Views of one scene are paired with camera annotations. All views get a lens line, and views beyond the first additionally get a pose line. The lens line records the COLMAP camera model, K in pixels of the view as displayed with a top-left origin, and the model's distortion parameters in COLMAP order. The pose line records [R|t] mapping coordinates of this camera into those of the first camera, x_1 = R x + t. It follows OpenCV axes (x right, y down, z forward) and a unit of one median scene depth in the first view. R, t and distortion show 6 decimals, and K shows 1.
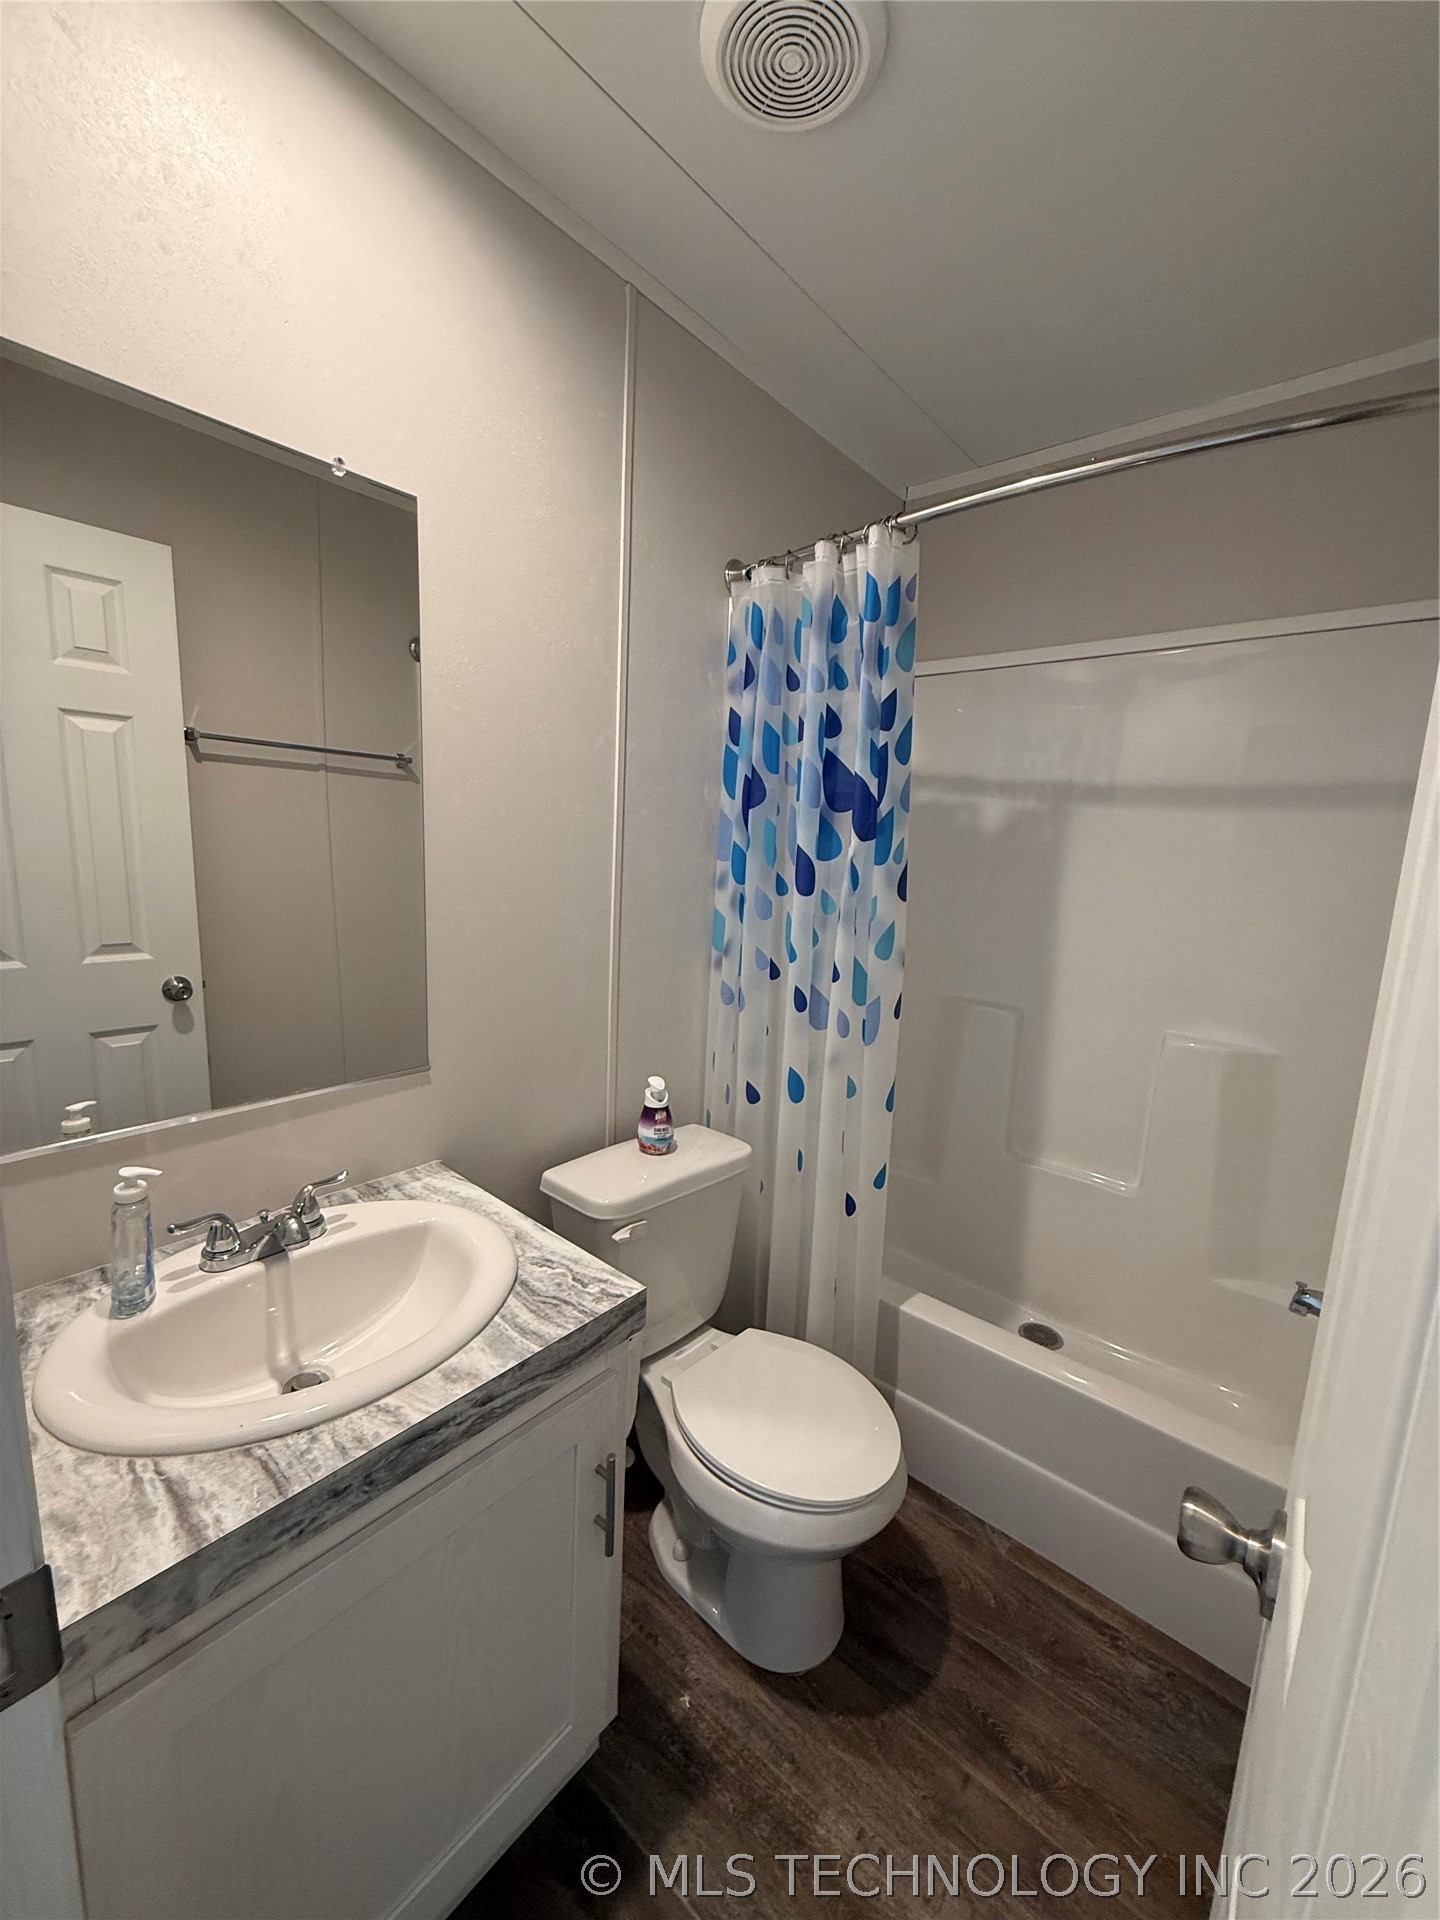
lens RADIAL K [[770.9, 0, 716.4], [0, 770.9, 952.1], [0, 0, 1]] dist [-0.003111, 0.000346]
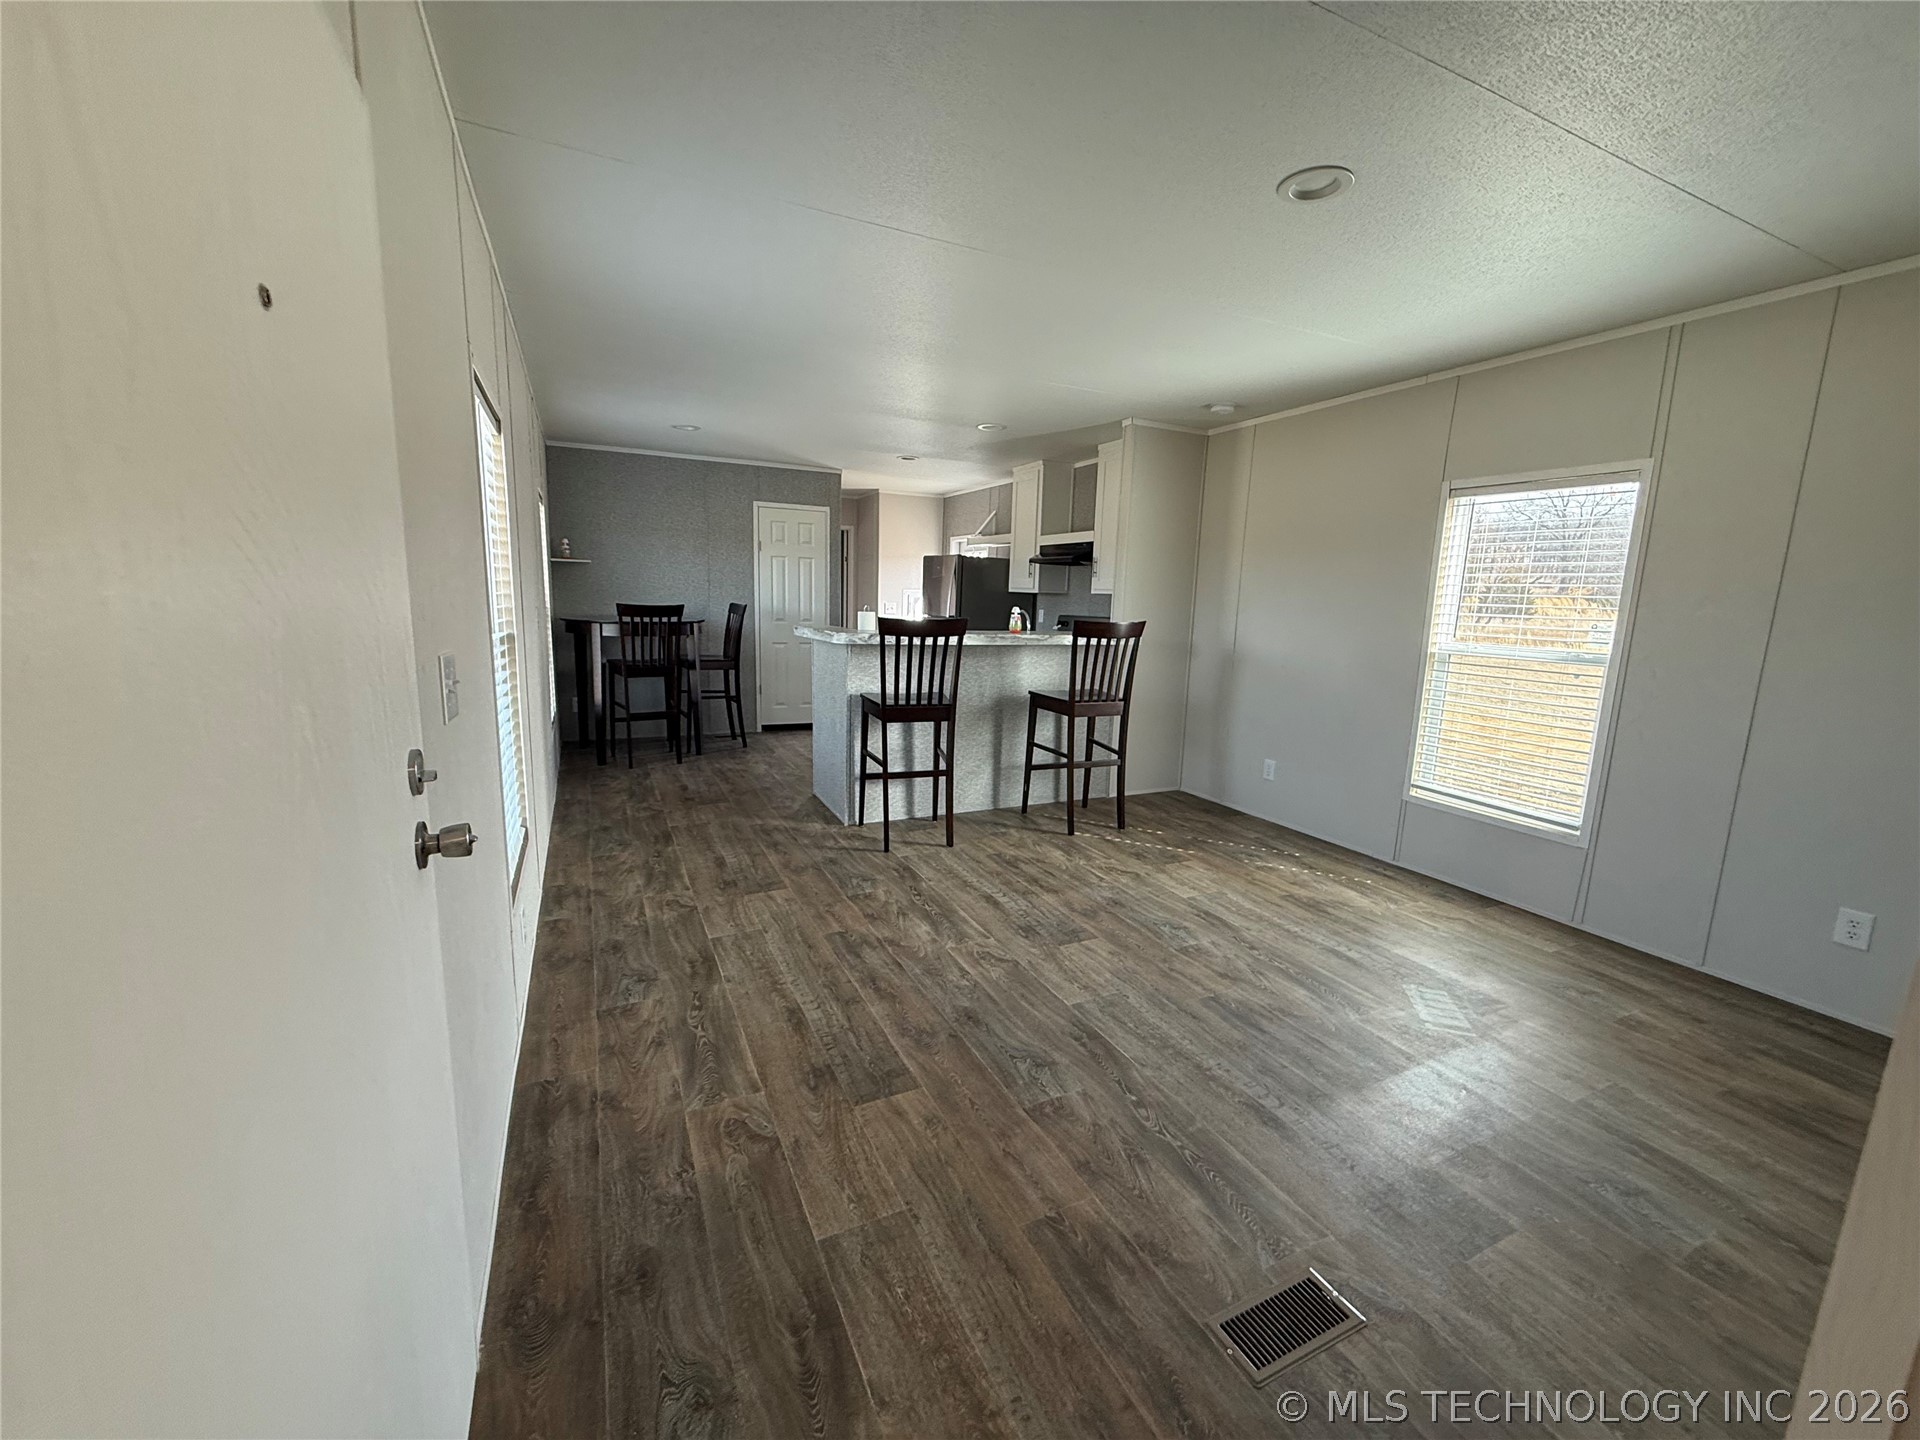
lens RADIAL K [[770.9, 0, 961.3], [0, 770.9, 721.5], [0, 0, 1]] dist [-0.003111, 0.000346]
pose [[0.915792, 0.050526, -0.398462, 0.492464], [-0.045696, 0.998721, 0.021617, 0.087771], [0.399045, -0.001589, 0.916930, -0.100543]]
